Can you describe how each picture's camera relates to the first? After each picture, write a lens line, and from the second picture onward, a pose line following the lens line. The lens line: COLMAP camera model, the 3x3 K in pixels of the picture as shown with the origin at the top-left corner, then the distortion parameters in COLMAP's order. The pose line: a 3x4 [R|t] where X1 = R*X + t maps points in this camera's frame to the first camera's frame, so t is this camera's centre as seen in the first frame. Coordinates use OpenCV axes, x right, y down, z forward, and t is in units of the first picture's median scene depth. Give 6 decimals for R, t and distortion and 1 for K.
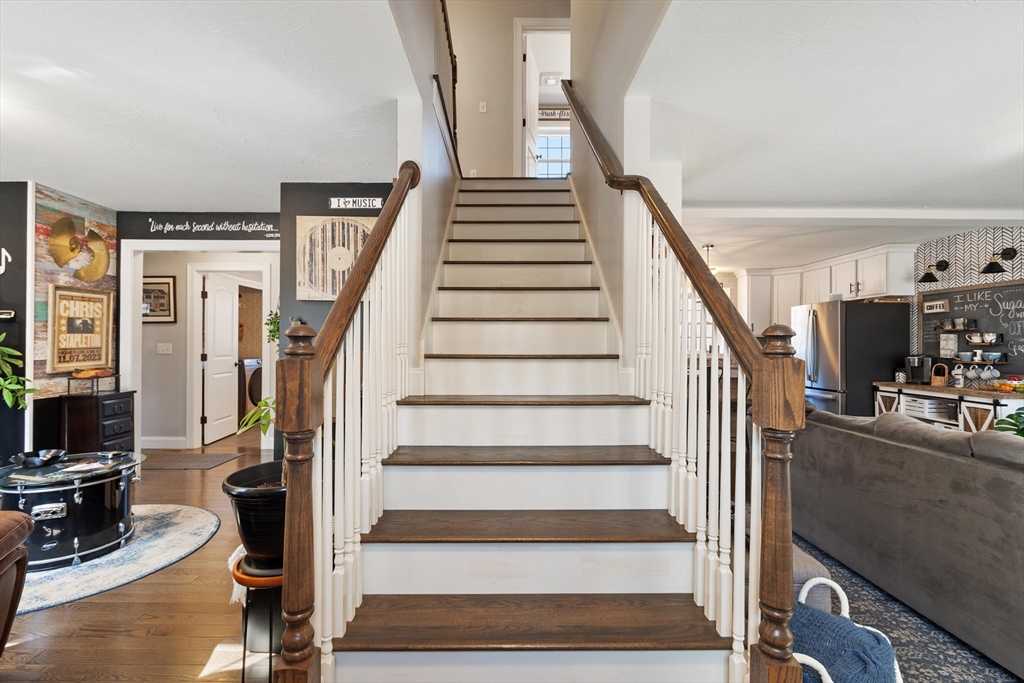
lens RADIAL K [[455.9, 0, 507.1], [0, 455.9, 341.6], [0, 0, 1]] dist [-0.000099, -0.000079]
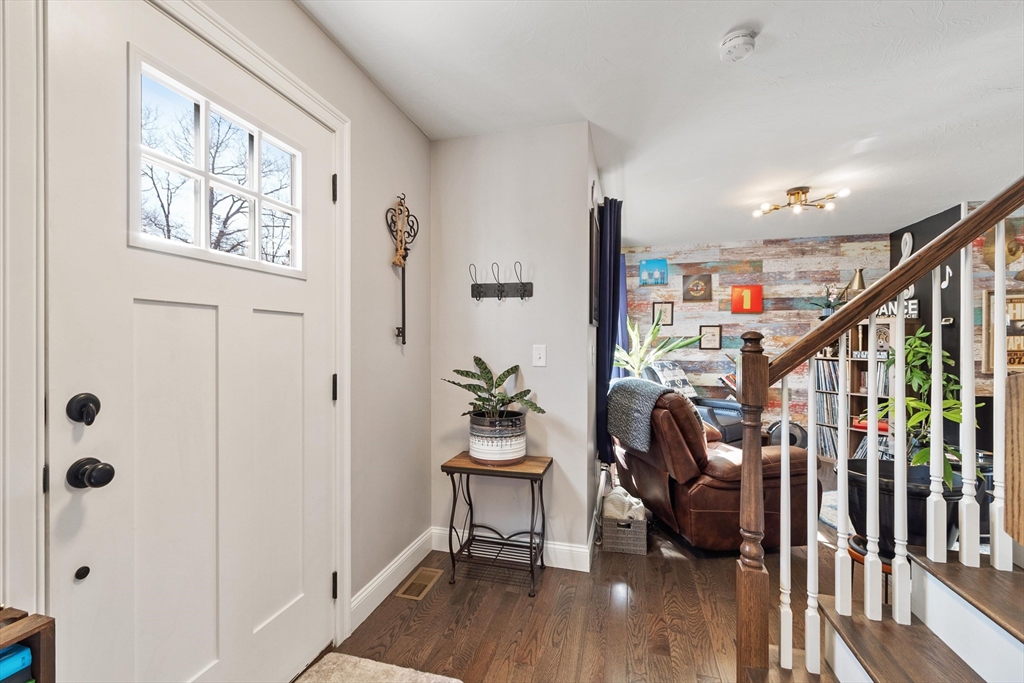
lens RADIAL K [[455.9, 0, 507.1], [0, 455.9, 341.6], [0, 0, 1]] dist [-0.000099, -0.000079]
pose [[-0.255844, -0.009428, -0.966672, 0.260630], [0.001611, 0.999947, -0.010179, 0.002892], [0.966717, -0.004162, -0.255815, 0.147029]]
